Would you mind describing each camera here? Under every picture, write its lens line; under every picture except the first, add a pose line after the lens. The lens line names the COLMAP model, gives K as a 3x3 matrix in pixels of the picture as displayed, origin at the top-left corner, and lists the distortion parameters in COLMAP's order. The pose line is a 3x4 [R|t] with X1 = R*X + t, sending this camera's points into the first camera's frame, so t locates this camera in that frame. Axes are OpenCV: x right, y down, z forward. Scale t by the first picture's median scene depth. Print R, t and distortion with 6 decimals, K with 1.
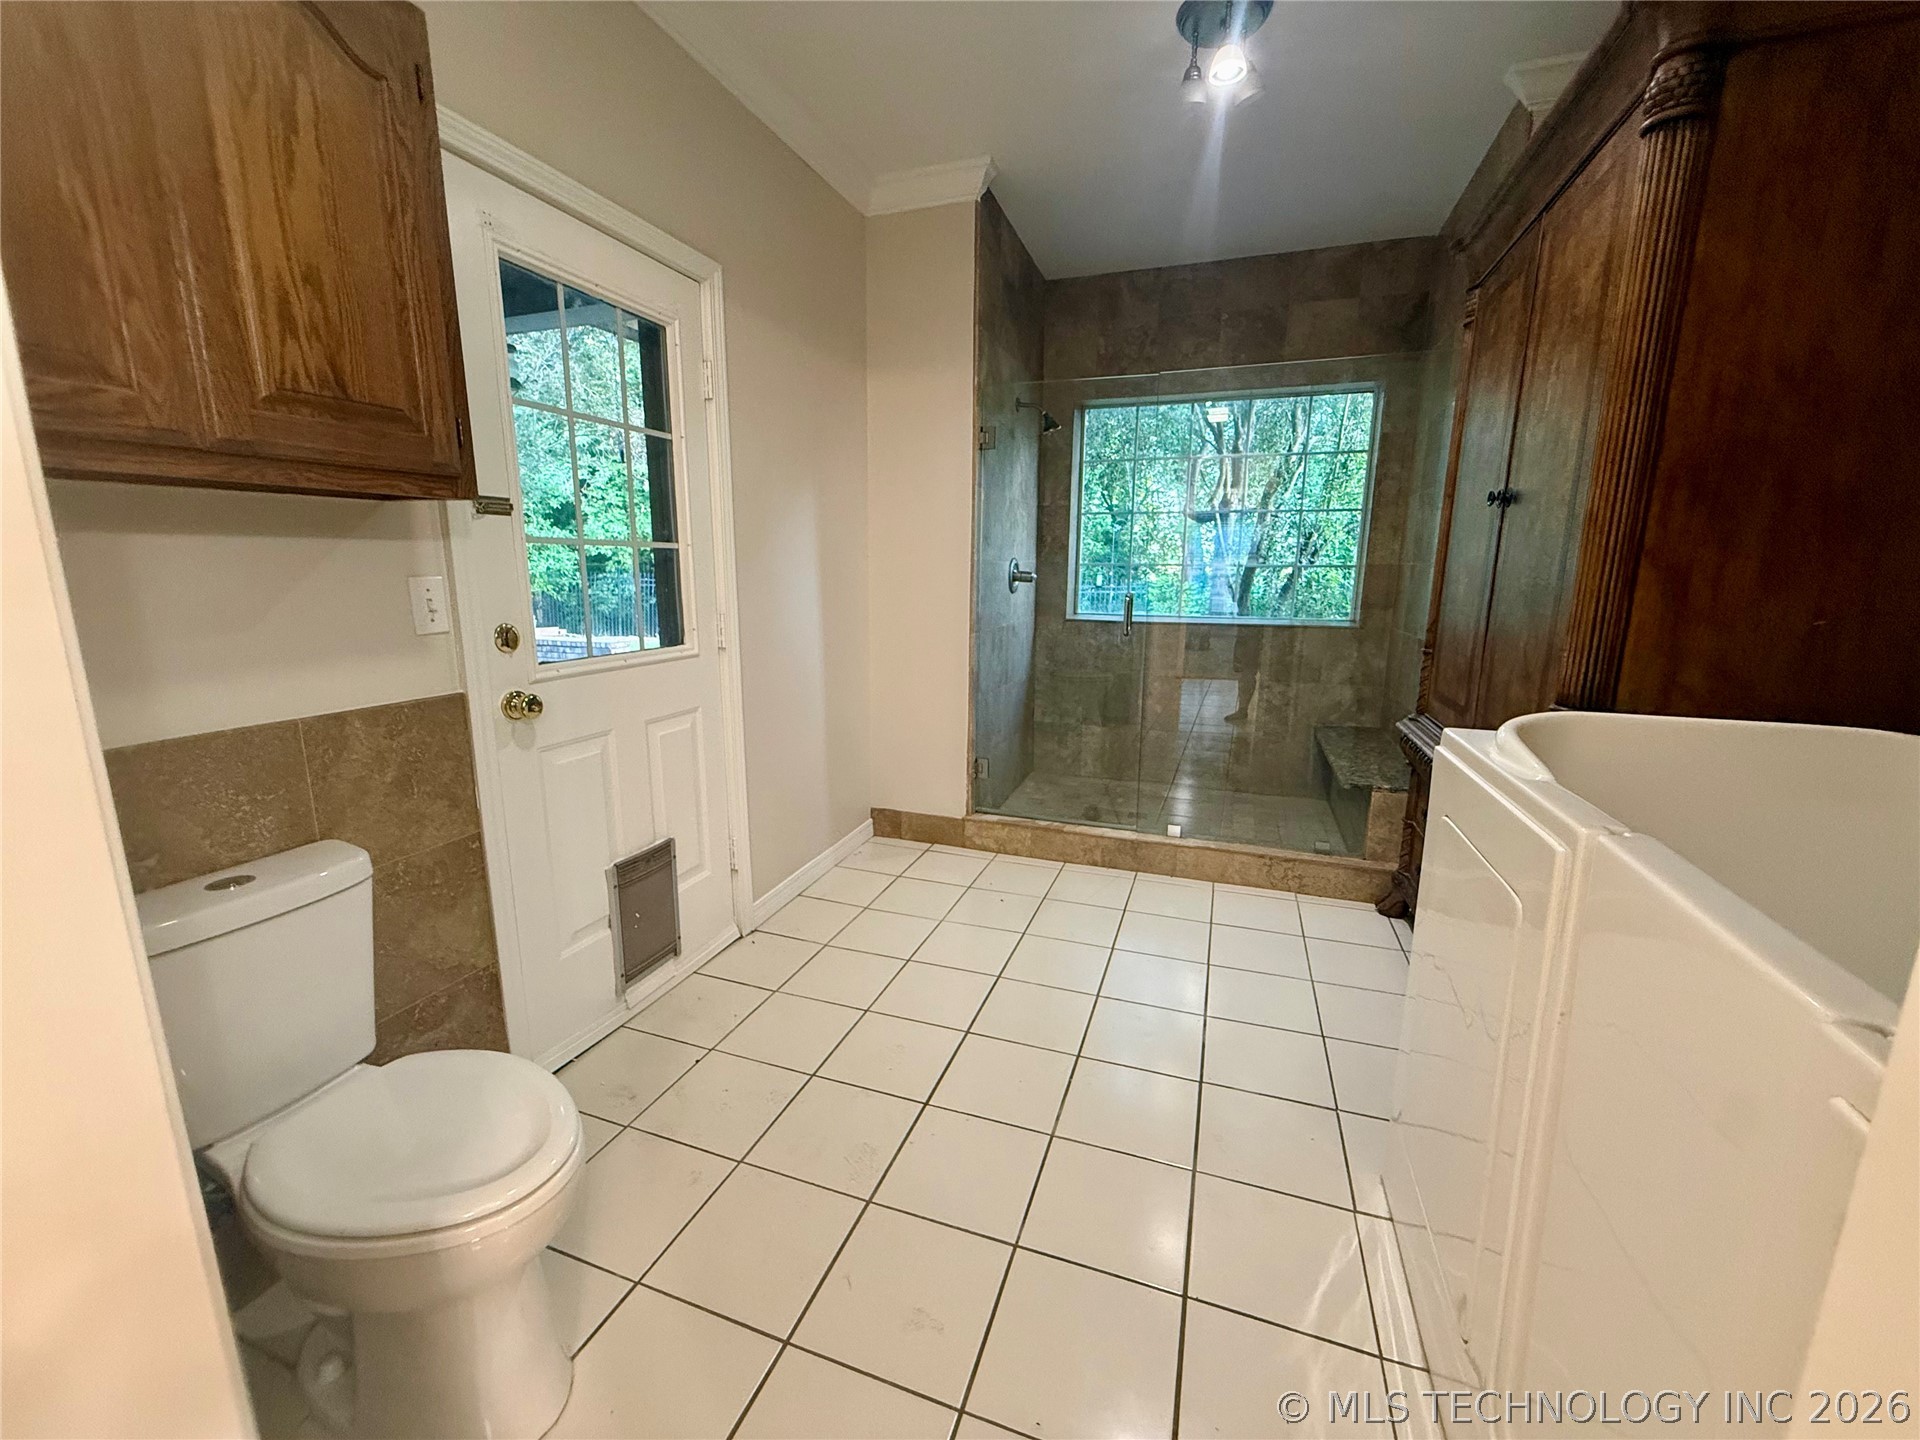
lens RADIAL K [[766.2, 0, 958.7], [0, 766.2, 712.1], [0, 0, 1]] dist [-0.002517, -0.000567]
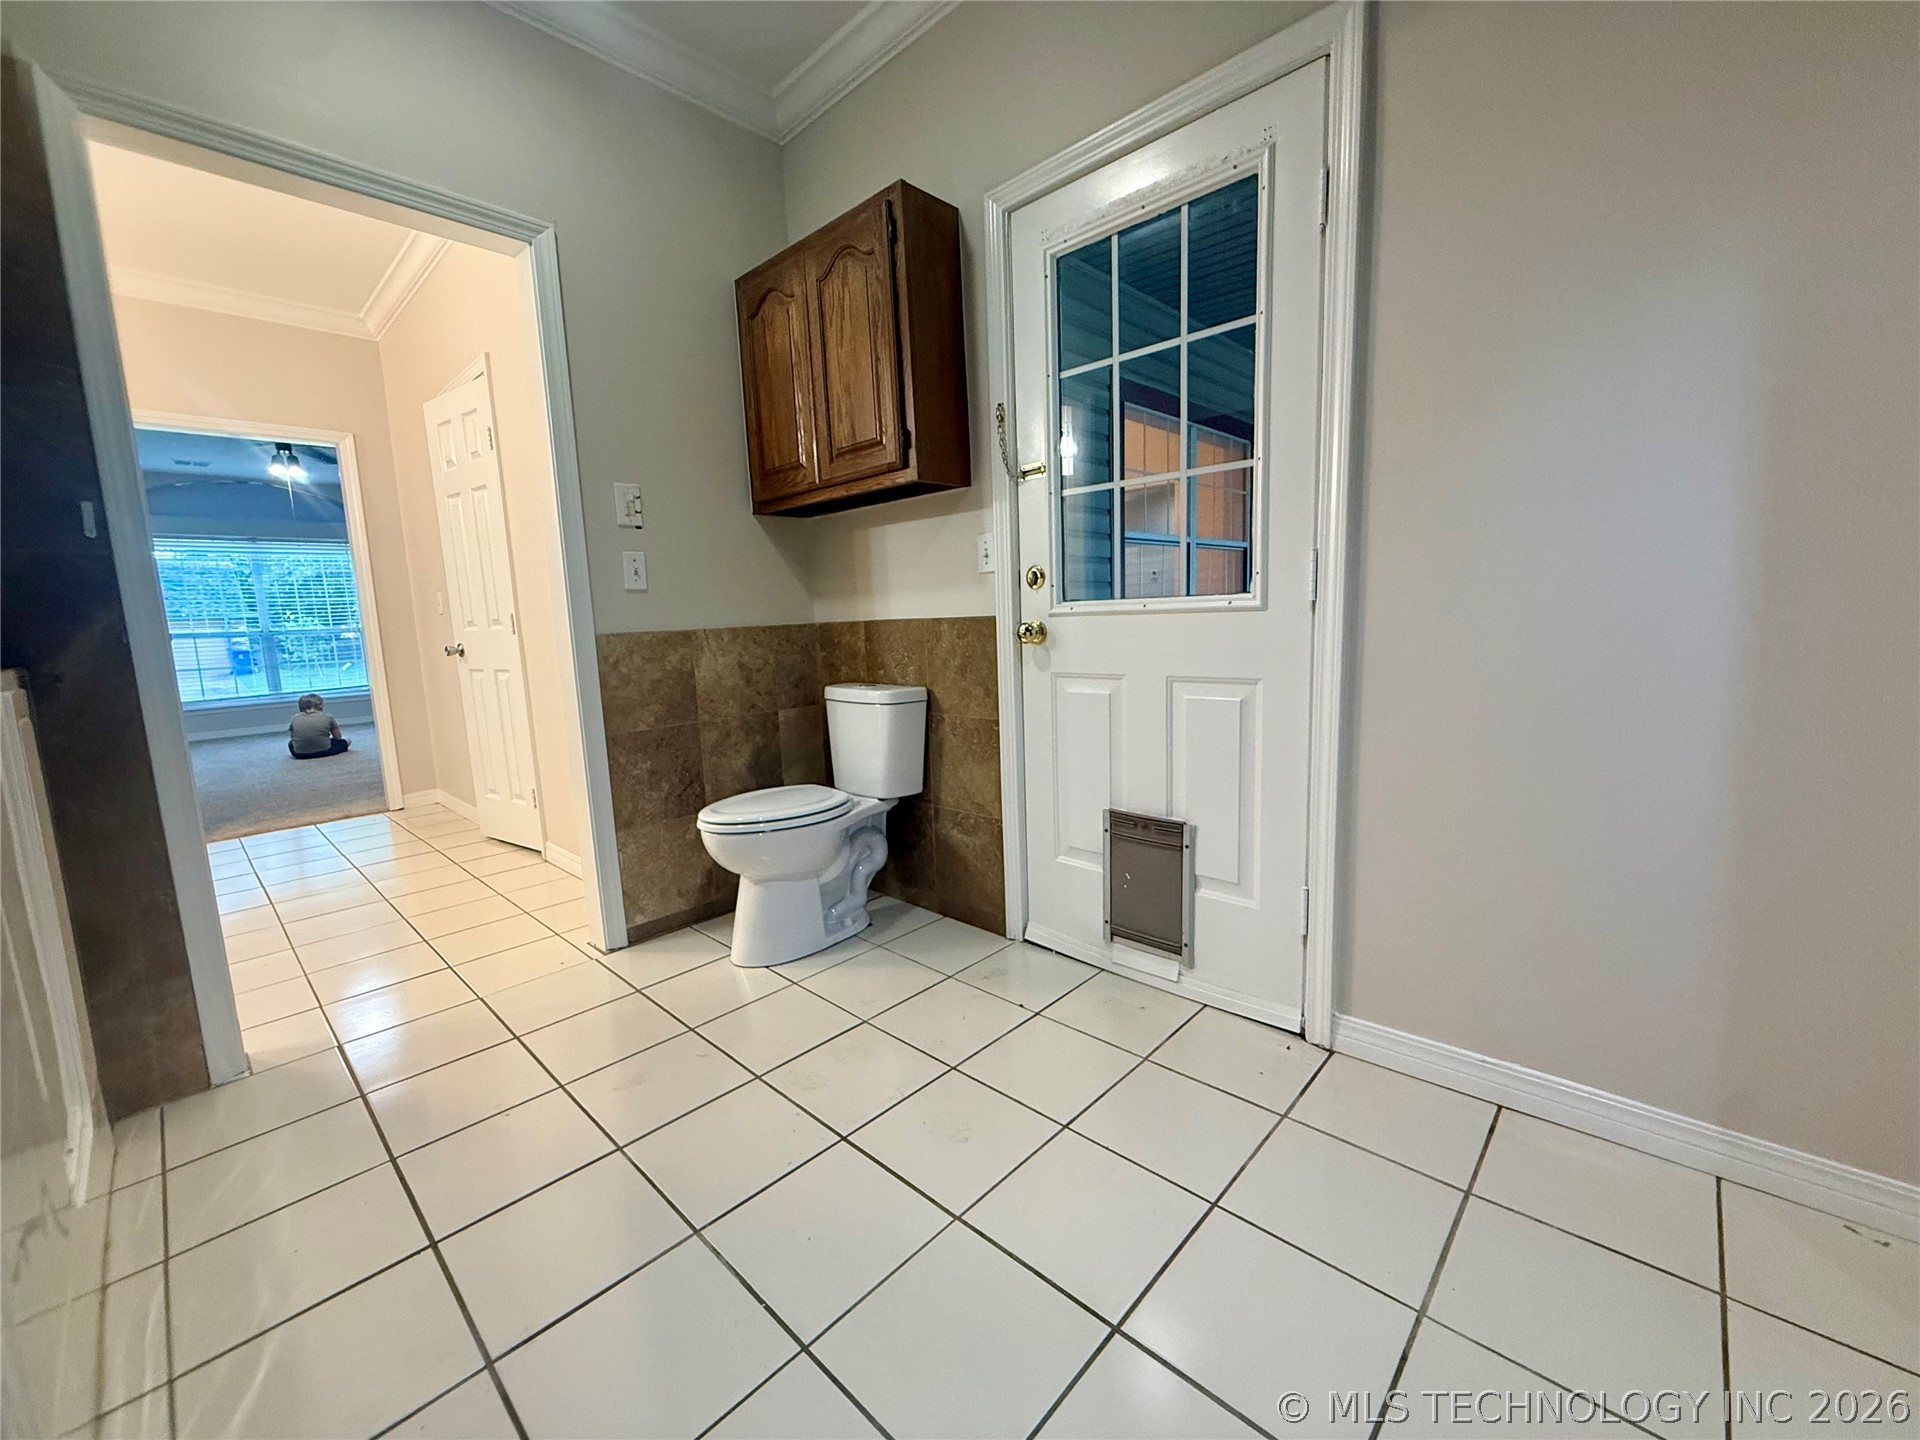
lens RADIAL K [[766.2, 0, 968.8], [0, 766.2, 722.6], [0, 0, 1]] dist [-0.002517, -0.000567]
pose [[-0.402206, 0.133398, -0.905779, 0.461218], [-0.137450, 0.969318, 0.203790, -0.079497], [0.905173, 0.206465, -0.371530, 1.053446]]
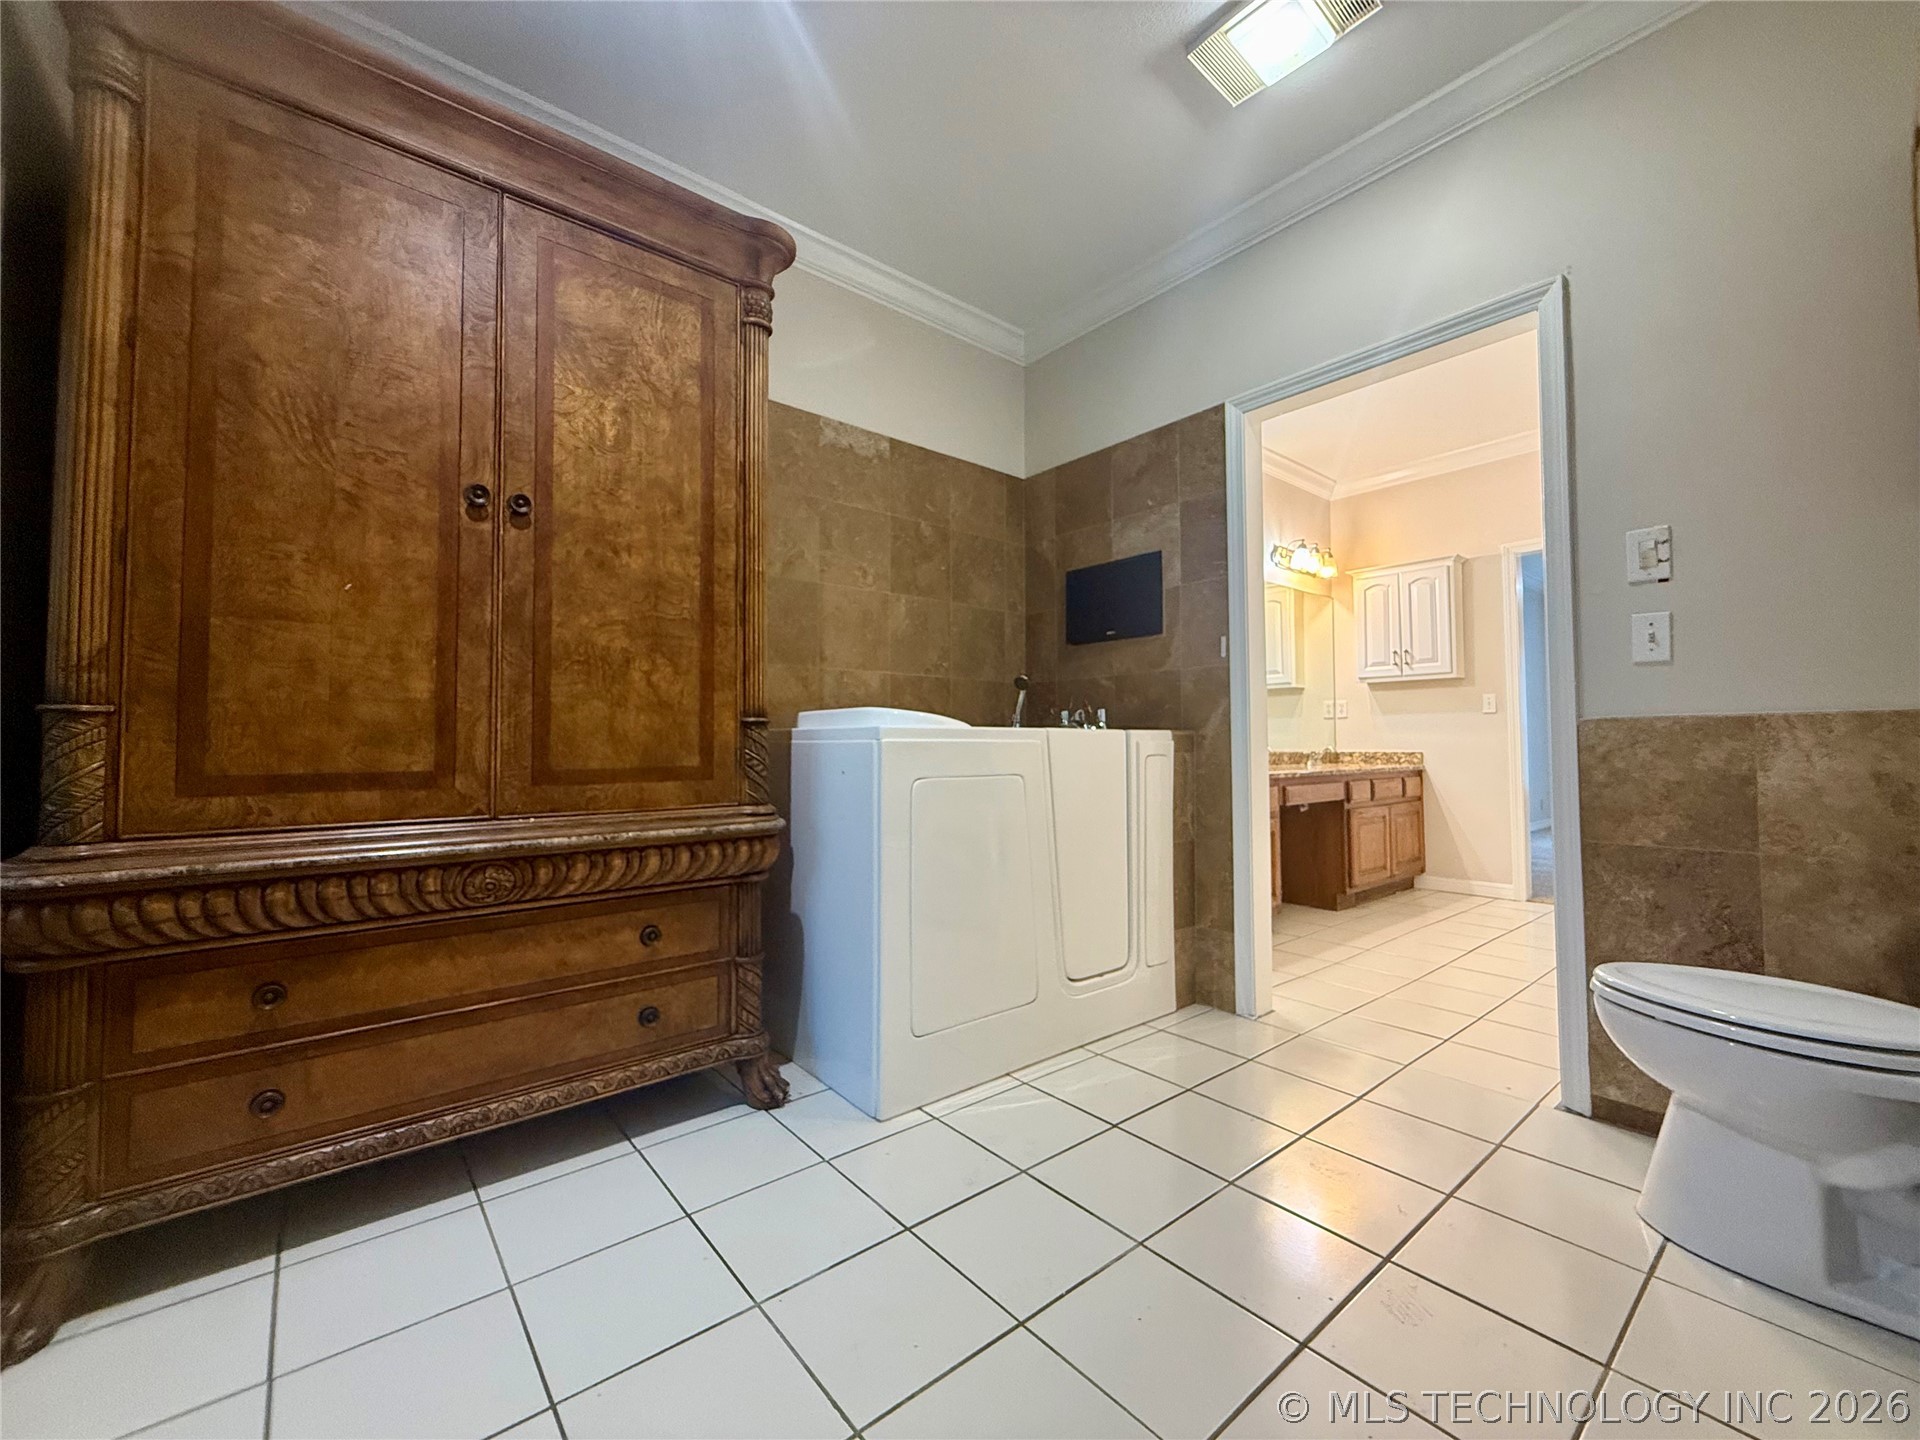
lens RADIAL K [[766.2, 0, 960.5], [0, 766.2, 715.5], [0, 0, 1]] dist [-0.002517, -0.000567]
pose [[-0.856926, 0.012192, 0.515295, -0.166211], [0.092521, 0.987121, 0.130506, -0.096670], [-0.507068, 0.159509, -0.847018, 1.284844]]
